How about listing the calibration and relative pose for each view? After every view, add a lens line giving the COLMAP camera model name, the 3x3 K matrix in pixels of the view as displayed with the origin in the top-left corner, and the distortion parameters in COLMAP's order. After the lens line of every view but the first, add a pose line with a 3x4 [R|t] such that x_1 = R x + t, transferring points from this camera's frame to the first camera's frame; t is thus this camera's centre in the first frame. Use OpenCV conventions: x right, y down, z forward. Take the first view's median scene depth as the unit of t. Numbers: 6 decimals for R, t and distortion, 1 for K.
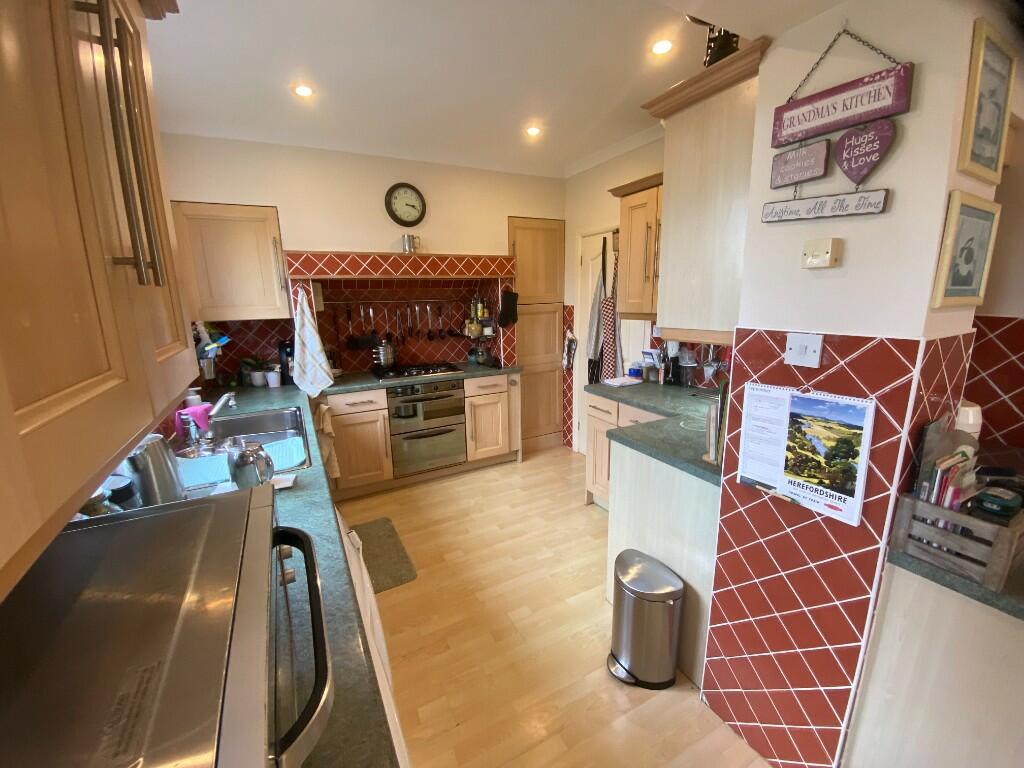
lens RADIAL K [[413.6, 0, 512.0], [0, 413.6, 384.0], [0, 0, 1]] dist [0.031780, -0.026988]
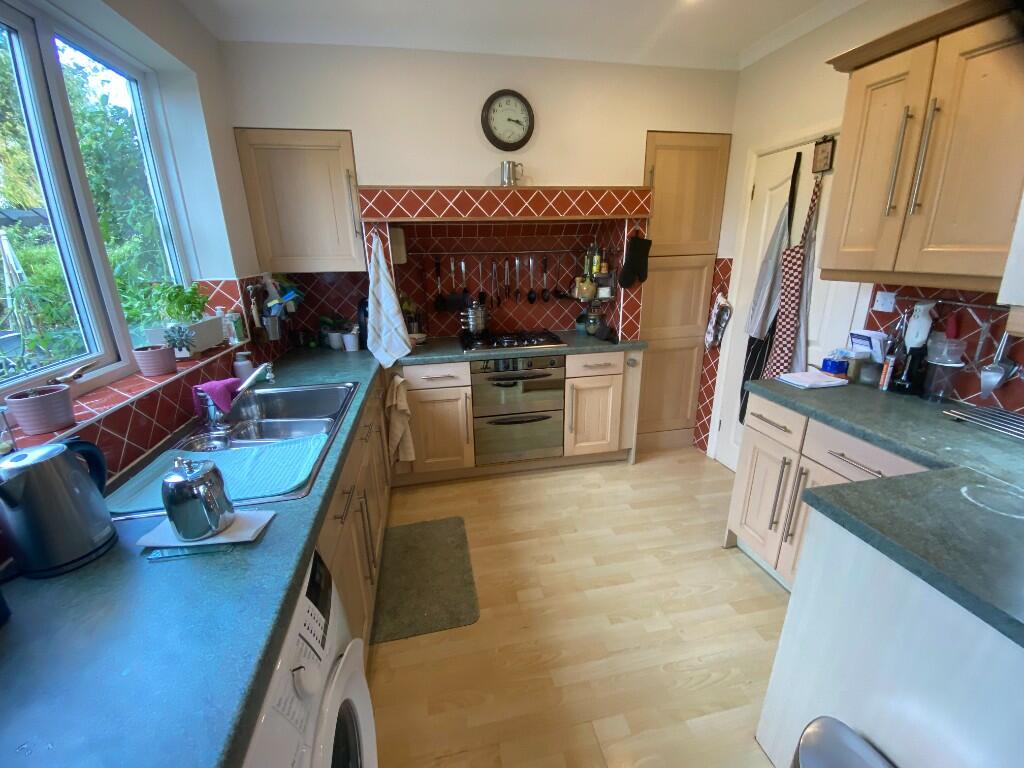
lens RADIAL K [[413.6, 0, 512.0], [0, 413.6, 384.0], [0, 0, 1]] dist [0.031780, -0.026988]
pose [[0.959133, 0.088286, -0.268831, -0.001934], [-0.061342, 0.992360, 0.107041, -0.036573], [0.276228, -0.086176, 0.957221, 0.236226]]
